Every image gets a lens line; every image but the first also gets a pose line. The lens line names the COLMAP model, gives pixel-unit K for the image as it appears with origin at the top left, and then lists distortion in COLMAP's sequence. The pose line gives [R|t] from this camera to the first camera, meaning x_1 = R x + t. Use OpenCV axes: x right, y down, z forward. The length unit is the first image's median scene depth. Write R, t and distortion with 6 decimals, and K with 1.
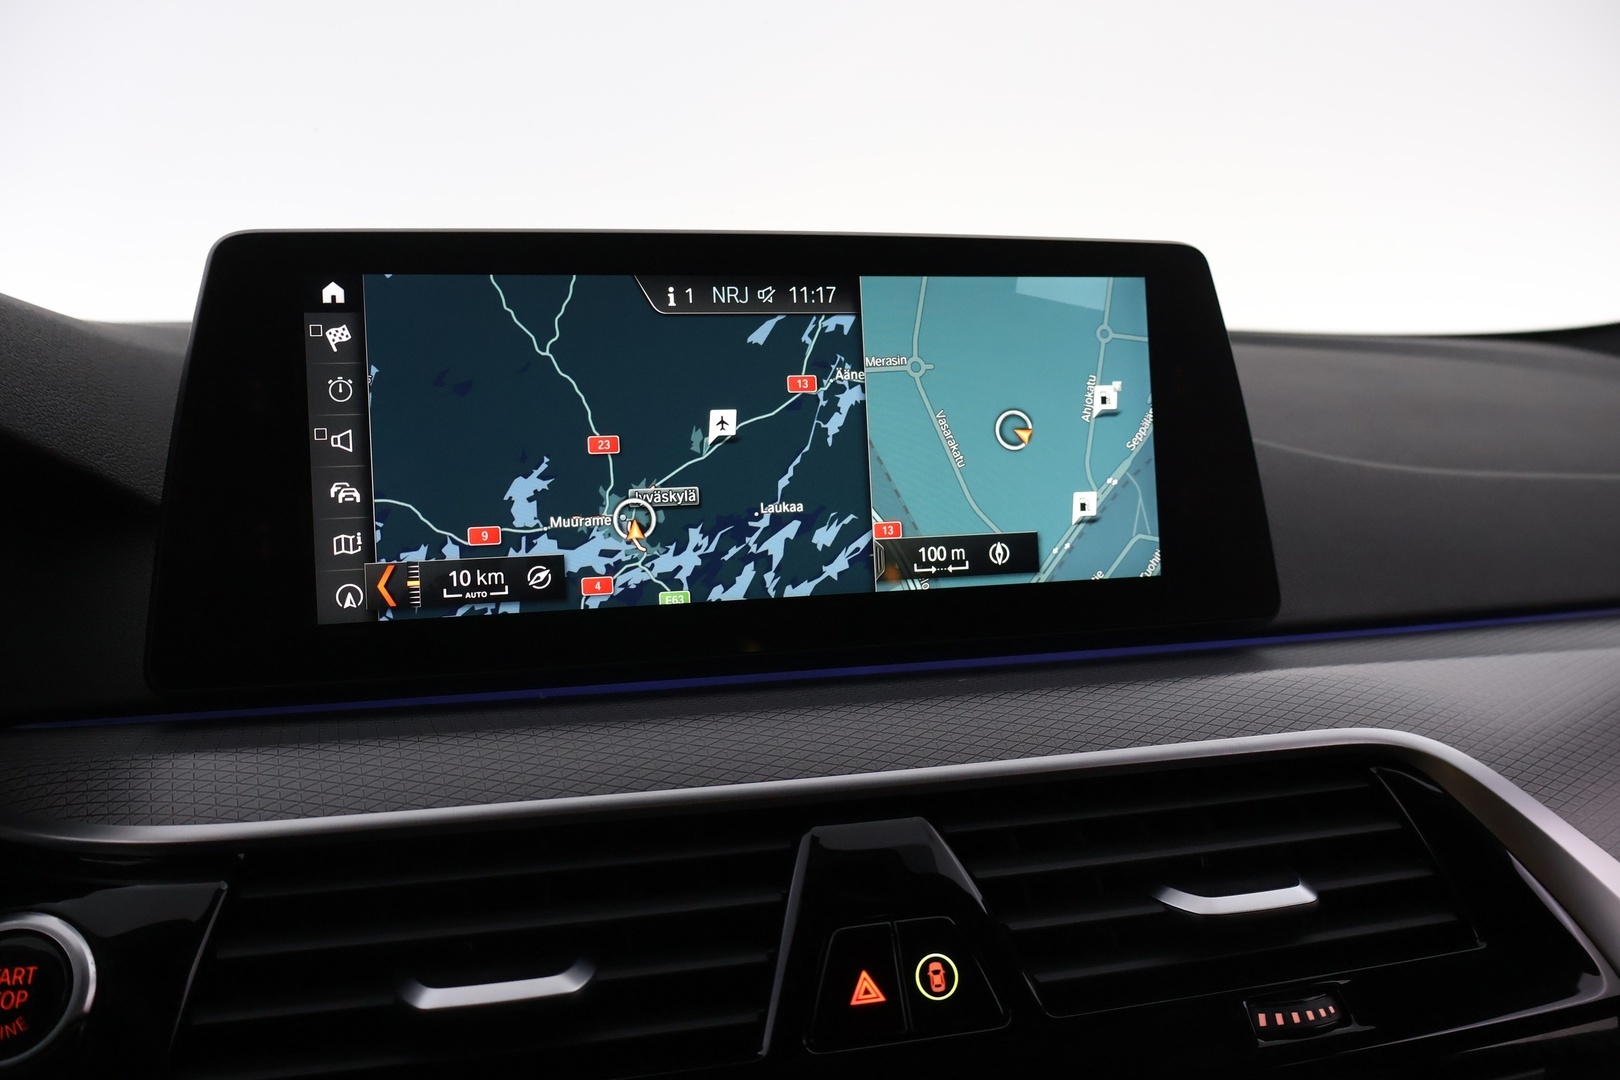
lens RADIAL K [[1355.2, 0, 810.0], [0, 1355.2, 540.0], [0, 0, 1]] dist [-0.003189, 0.006775]
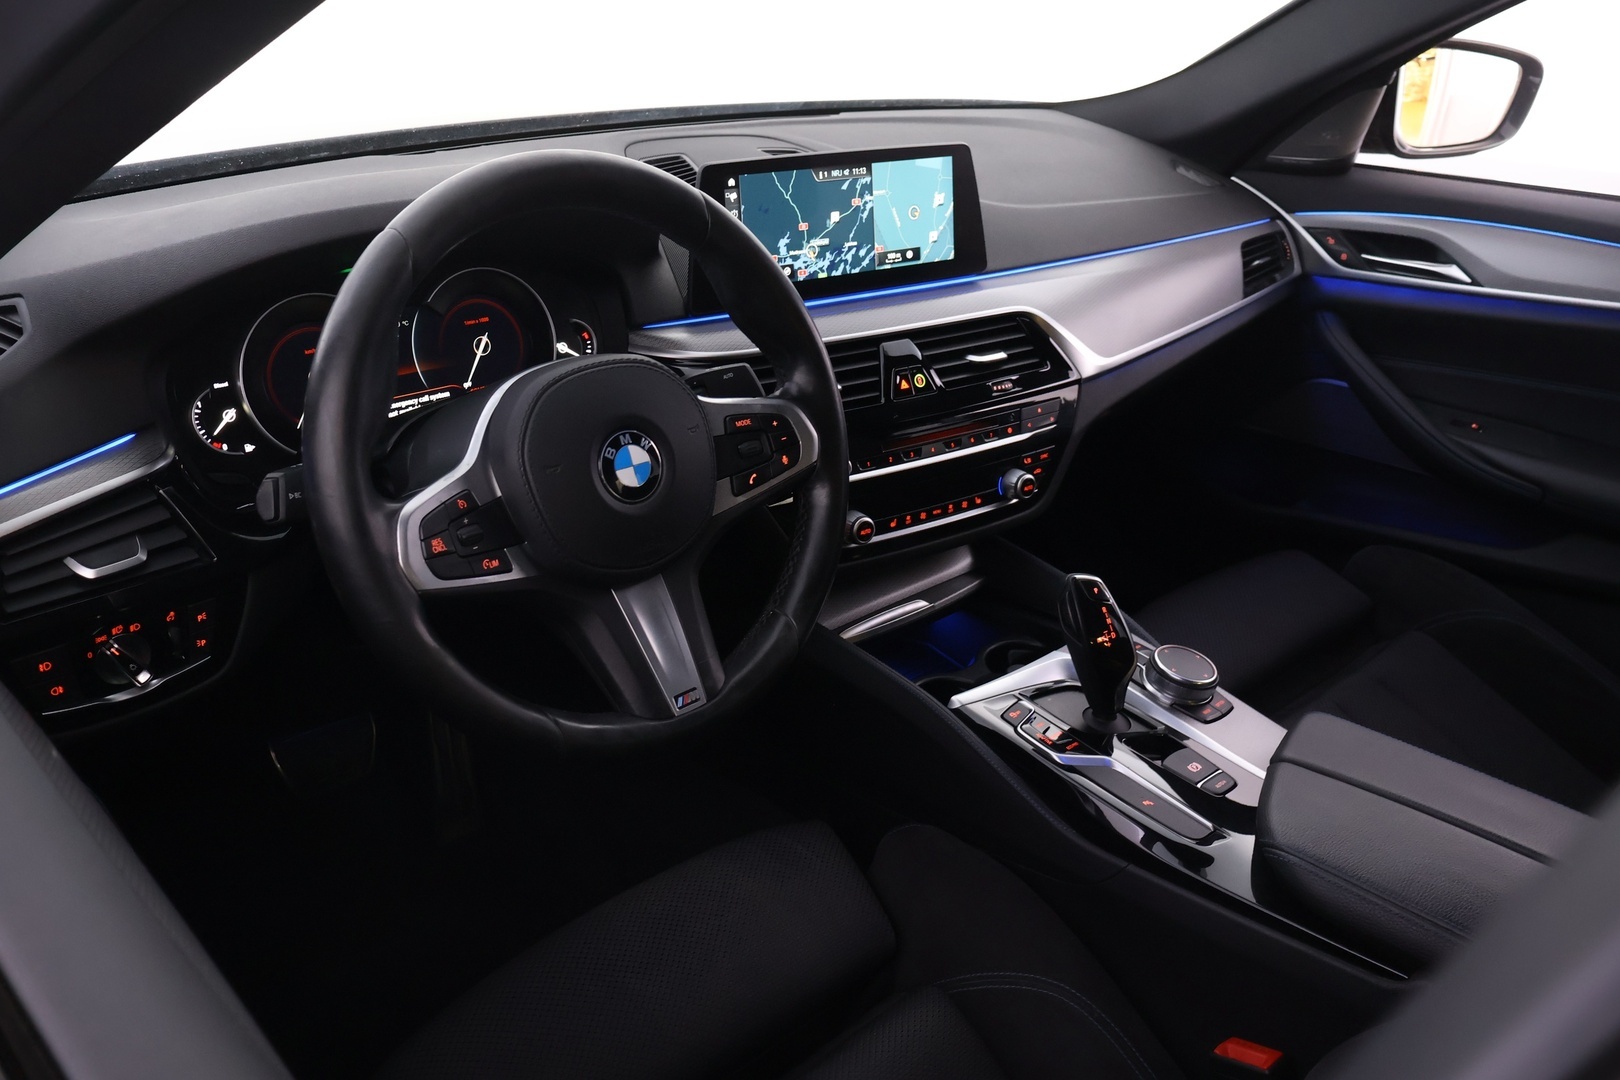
lens RADIAL K [[1355.2, 0, 810.0], [0, 1355.2, 540.0], [0, 0, 1]] dist [-0.003189, 0.006775]
pose [[0.937335, -0.102980, 0.332863, -1.262709], [-0.007425, 0.949205, 0.314571, -0.370540], [-0.348350, -0.297330, 0.888958, -2.004386]]
